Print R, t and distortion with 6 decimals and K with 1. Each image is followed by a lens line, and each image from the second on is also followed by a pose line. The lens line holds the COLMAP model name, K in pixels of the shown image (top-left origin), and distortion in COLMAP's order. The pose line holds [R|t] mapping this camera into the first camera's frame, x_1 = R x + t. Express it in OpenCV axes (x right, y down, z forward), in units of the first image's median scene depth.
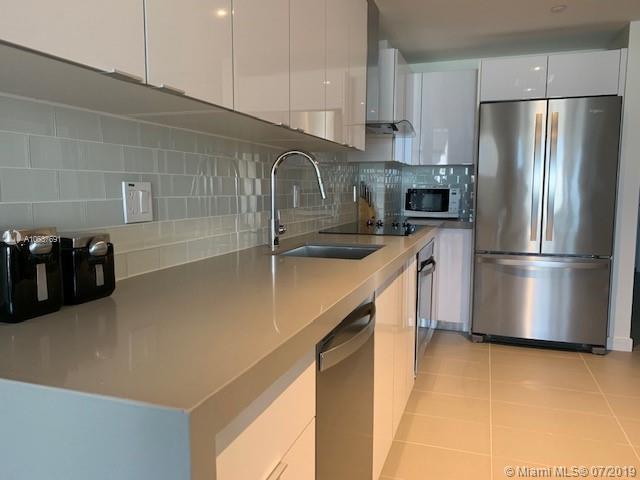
lens RADIAL K [[484.1, 0, 320.0], [0, 484.1, 240.0], [0, 0, 1]] dist [-0.006963, -0.000728]
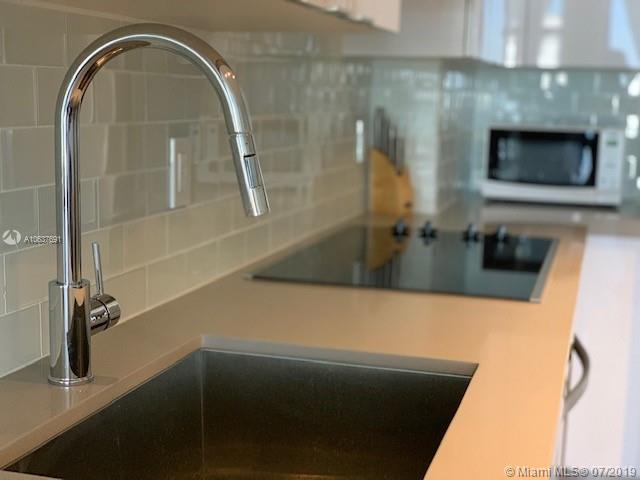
lens RADIAL K [[962.6, 0, 320.0], [0, 962.6, 240.0], [0, 0, 1]] dist [-0.134651, -0.010790]
pose [[0.999055, 0.016170, 0.040332, 0.012498], [-0.018015, 0.998788, 0.045798, -0.051814], [-0.039543, -0.046481, 0.998136, 0.256029]]
